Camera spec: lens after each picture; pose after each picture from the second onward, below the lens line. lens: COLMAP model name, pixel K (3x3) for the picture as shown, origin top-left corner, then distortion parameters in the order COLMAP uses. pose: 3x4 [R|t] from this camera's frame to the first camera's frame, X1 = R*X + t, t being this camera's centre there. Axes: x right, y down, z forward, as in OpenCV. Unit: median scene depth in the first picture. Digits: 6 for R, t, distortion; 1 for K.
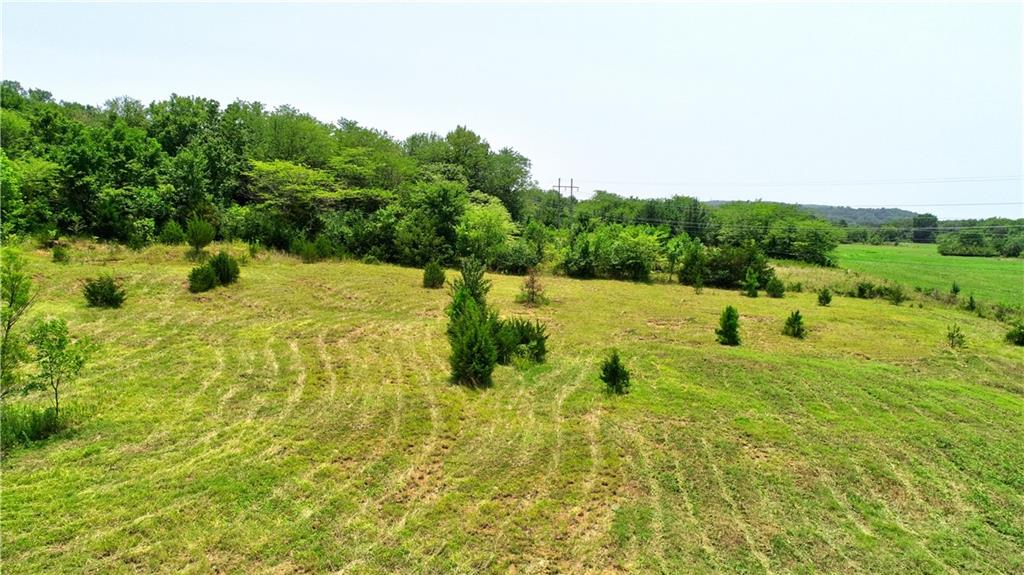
lens RADIAL K [[684.6, 0, 512.1], [0, 684.6, 292.4], [0, 0, 1]] dist [0.000167, -0.002950]
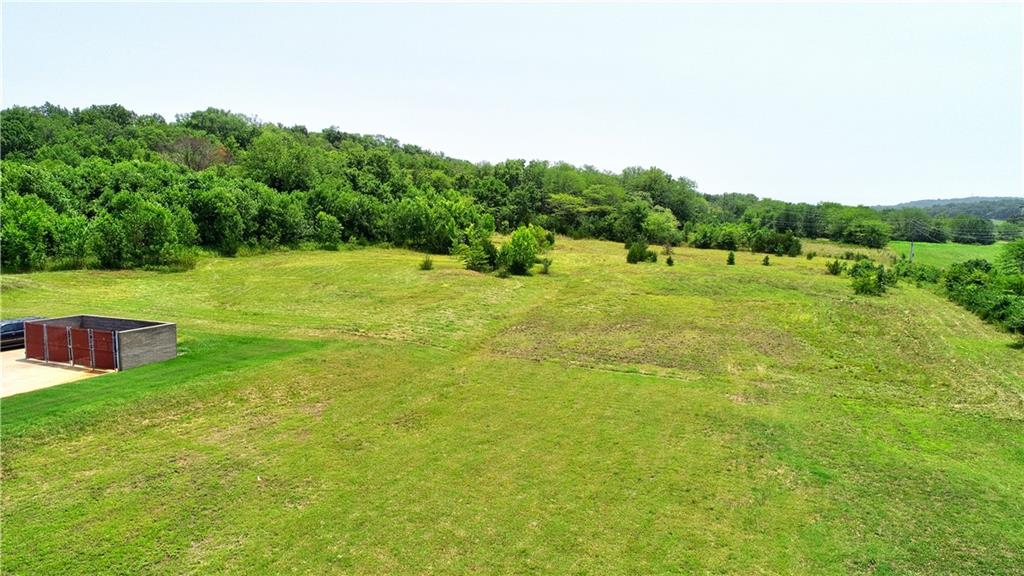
lens RADIAL K [[684.6, 0, 512.1], [0, 684.6, 292.9], [0, 0, 1]] dist [0.000167, -0.002950]
pose [[0.950139, 0.029350, -0.310444, 0.180234], [-0.029030, 0.999563, 0.005651, 0.106310], [0.310474, 0.003643, 0.950575, -1.034204]]
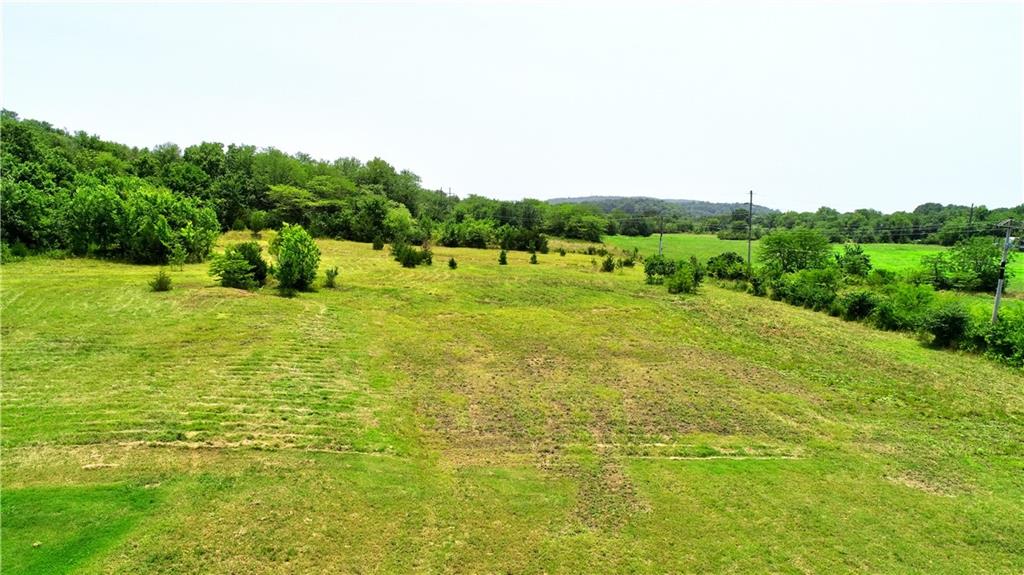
lens RADIAL K [[684.6, 0, 512.1], [0, 684.6, 292.4], [0, 0, 1]] dist [0.000167, -0.002950]
pose [[0.986937, -0.023956, 0.159317, -0.034571], [0.022774, 0.999698, 0.009239, 0.083135], [-0.159490, -0.005490, 0.987184, -0.830701]]
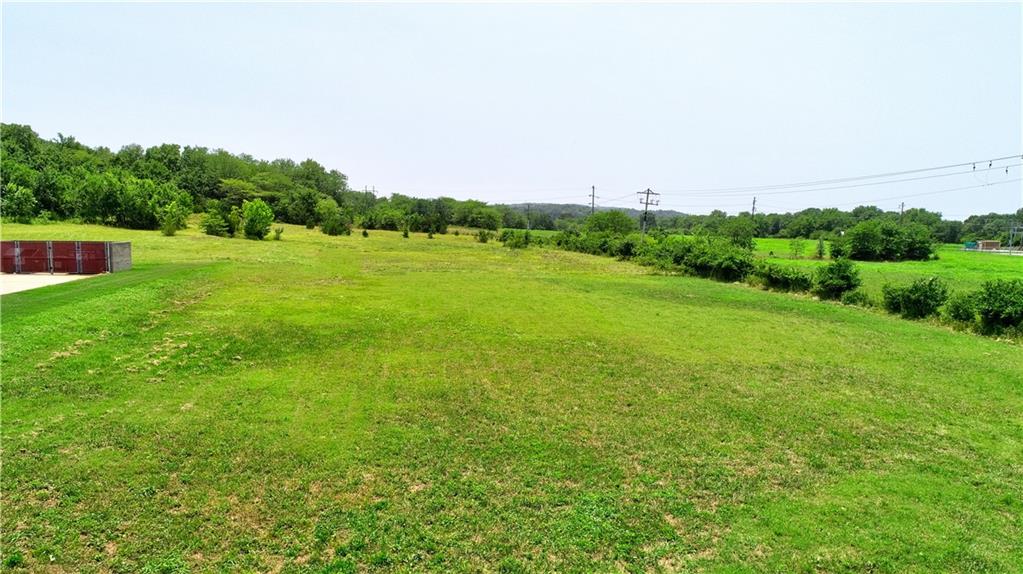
lens RADIAL K [[683.9, 0, 511.6], [0, 683.9, 291.9], [0, 0, 1]] dist [0.000167, -0.002950]
pose [[0.968190, -0.026552, 0.248802, -0.017906], [0.027266, 0.999628, 0.000574, 0.190648], [-0.248724, 0.006228, 0.968554, -1.321875]]
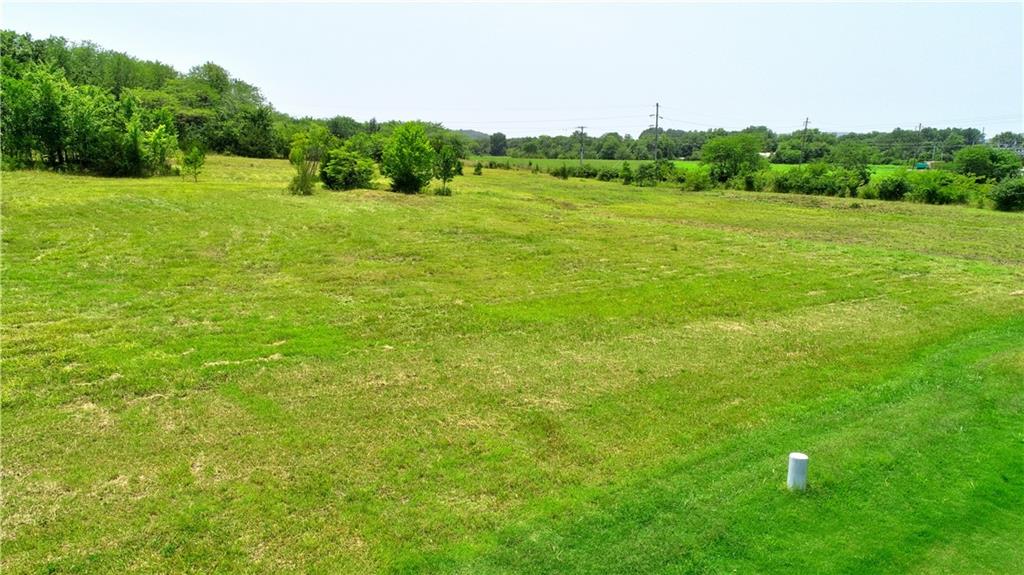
lens RADIAL K [[684.6, 0, 512.1], [0, 684.6, 292.4], [0, 0, 1]] dist [0.000167, -0.002950]
pose [[0.842302, -0.124697, 0.524383, -0.465633], [0.066754, 0.989515, 0.128079, 0.099769], [-0.534856, -0.072876, 0.841795, -0.650602]]
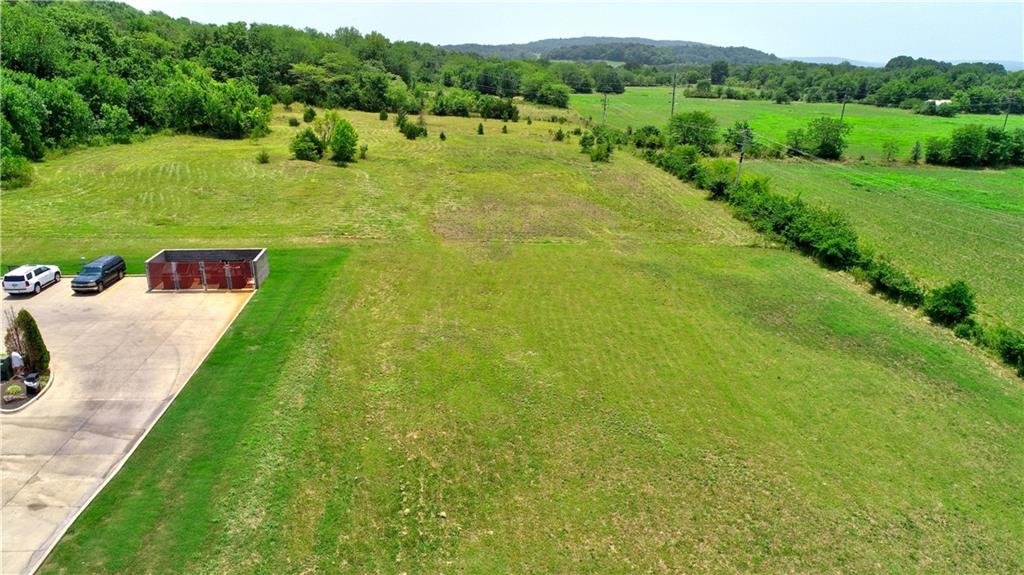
lens RADIAL K [[684.6, 0, 512.1], [0, 684.6, 292.4], [0, 0, 1]] dist [0.000167, -0.002950]
pose [[0.984669, -0.058565, 0.164309, -0.073388], [0.019725, 0.973296, 0.228706, 0.034008], [-0.173315, -0.221959, 0.959529, -1.324055]]
